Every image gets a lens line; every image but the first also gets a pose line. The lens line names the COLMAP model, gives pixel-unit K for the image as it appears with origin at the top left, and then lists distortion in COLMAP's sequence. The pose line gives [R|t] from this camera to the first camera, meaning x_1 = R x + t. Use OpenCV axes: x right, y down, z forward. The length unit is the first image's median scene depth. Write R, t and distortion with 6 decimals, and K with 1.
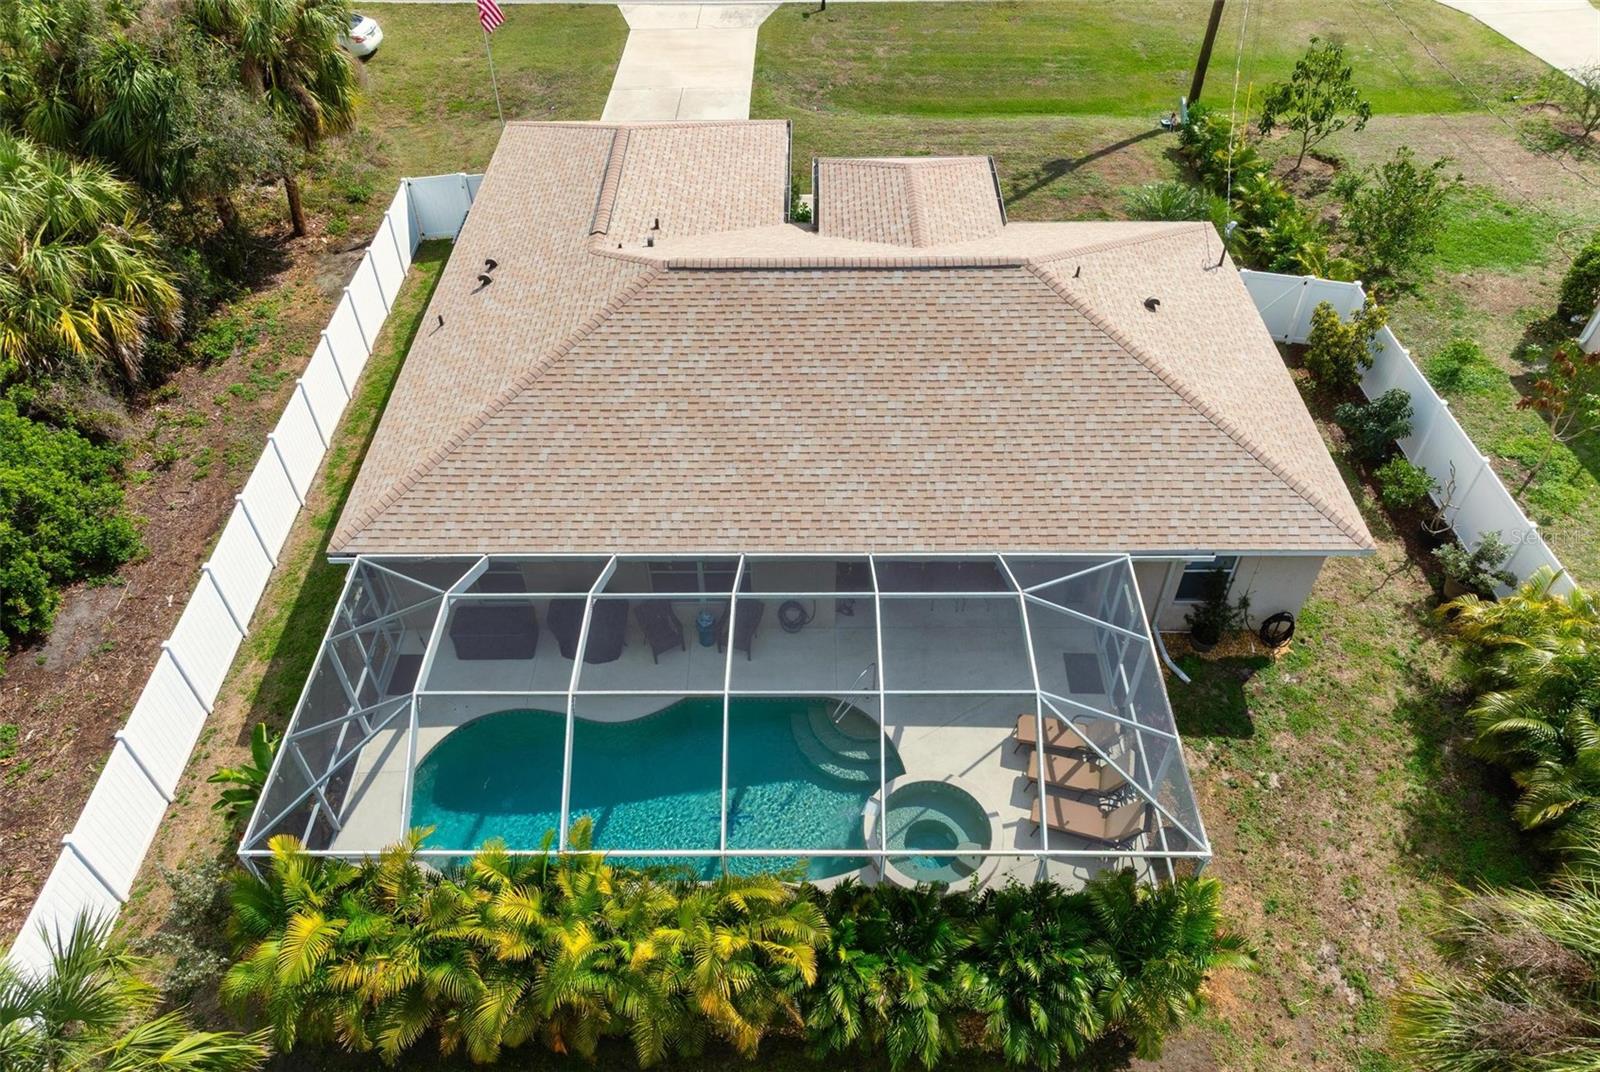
lens RADIAL K [[1131.7, 0, 800.0], [0, 1131.7, 536.0], [0, 0, 1]] dist [-0.000334, 0.000185]
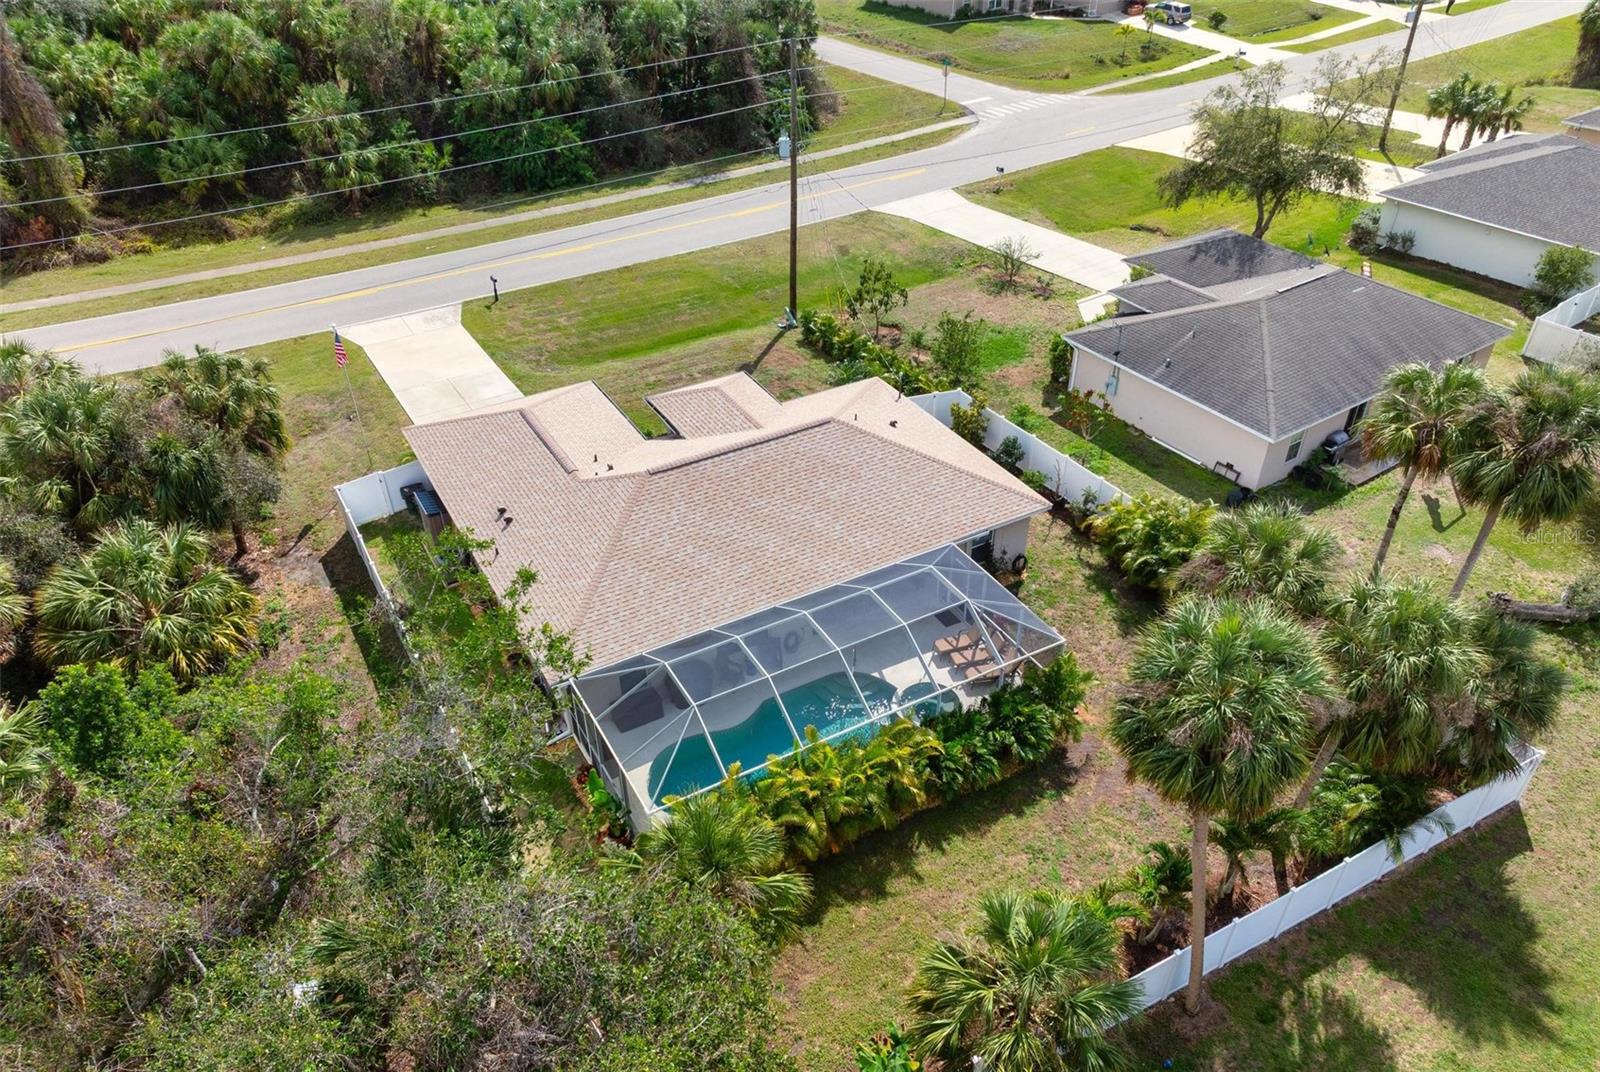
lens RADIAL K [[1131.7, 0, 800.0], [0, 1131.7, 536.0], [0, 0, 1]] dist [-0.000334, 0.000185]
pose [[0.871197, -0.287491, 0.397950, -0.552467], [0.350467, 0.931840, -0.094057, 0.076148], [-0.343785, 0.221411, 0.912573, -0.527948]]
